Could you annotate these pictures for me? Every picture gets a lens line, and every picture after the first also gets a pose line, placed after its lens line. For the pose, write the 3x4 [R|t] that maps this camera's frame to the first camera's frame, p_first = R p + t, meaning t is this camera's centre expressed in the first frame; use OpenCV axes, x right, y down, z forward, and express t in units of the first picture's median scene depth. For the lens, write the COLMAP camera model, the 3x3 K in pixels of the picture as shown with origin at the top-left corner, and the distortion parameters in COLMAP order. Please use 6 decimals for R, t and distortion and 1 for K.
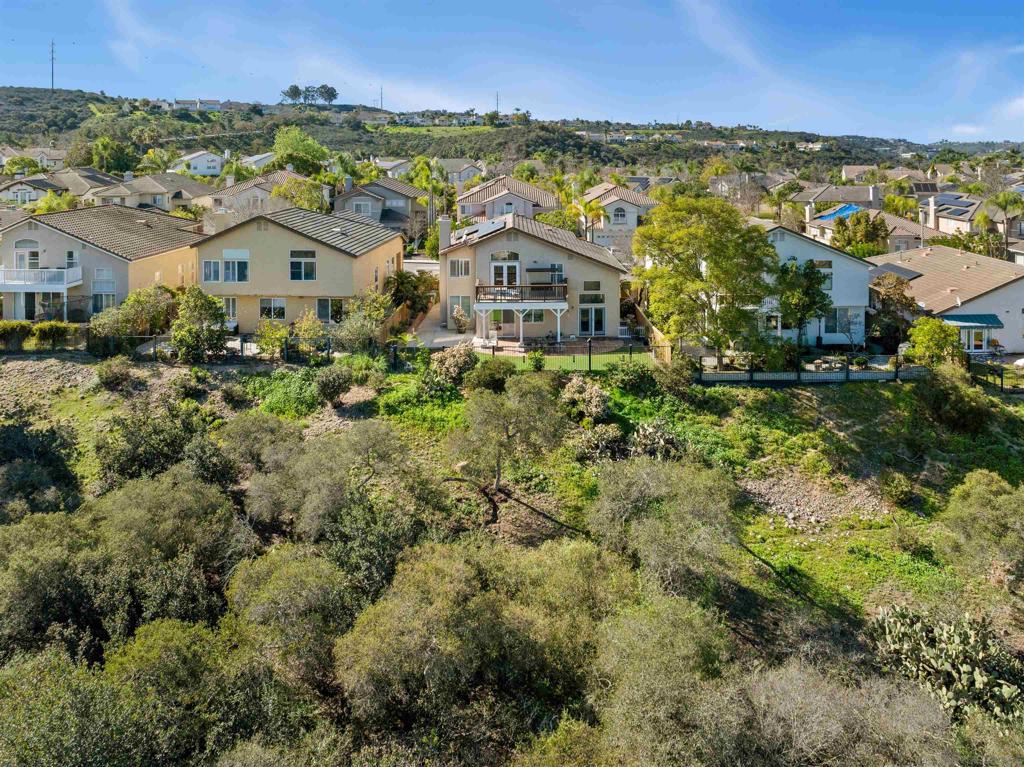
lens RADIAL K [[752.3, 0, 509.2], [0, 752.3, 348.2], [0, 0, 1]] dist [-0.016796, -0.004526]
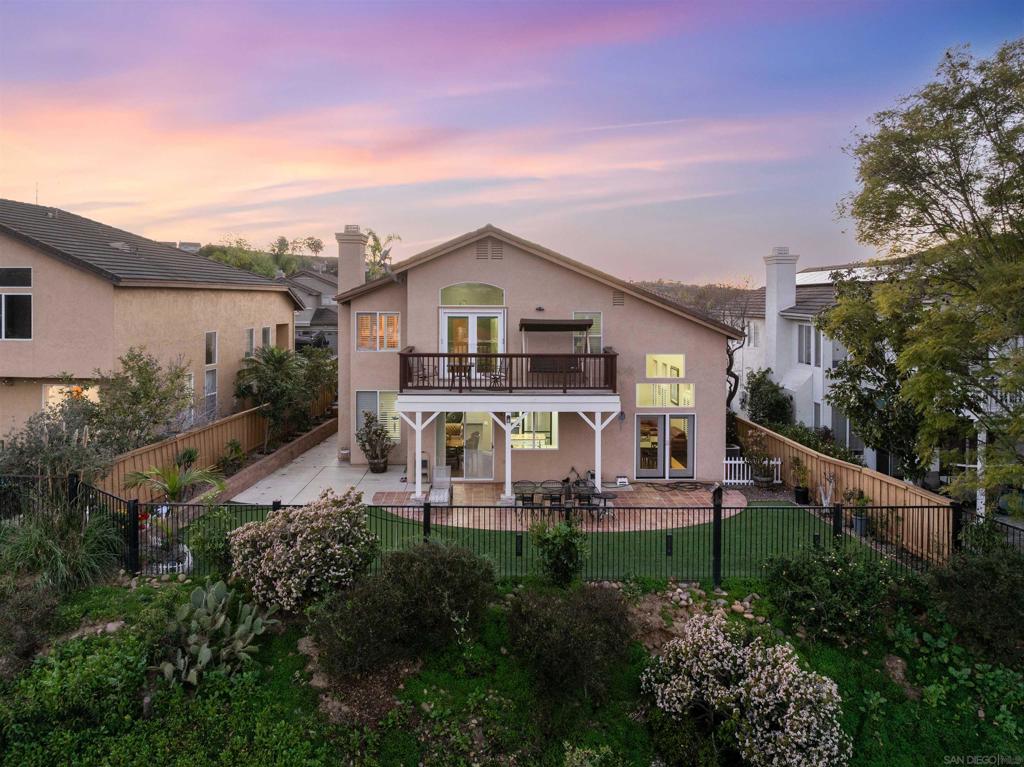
lens RADIAL K [[752.3, 0, 509.2], [0, 752.3, 348.2], [0, 0, 1]] dist [-0.016796, -0.004526]
pose [[0.999483, 0.016235, 0.027738, 0.004009], [-0.010492, 0.980574, -0.195868, -0.004272], [-0.030379, 0.195476, 0.980238, 0.554961]]
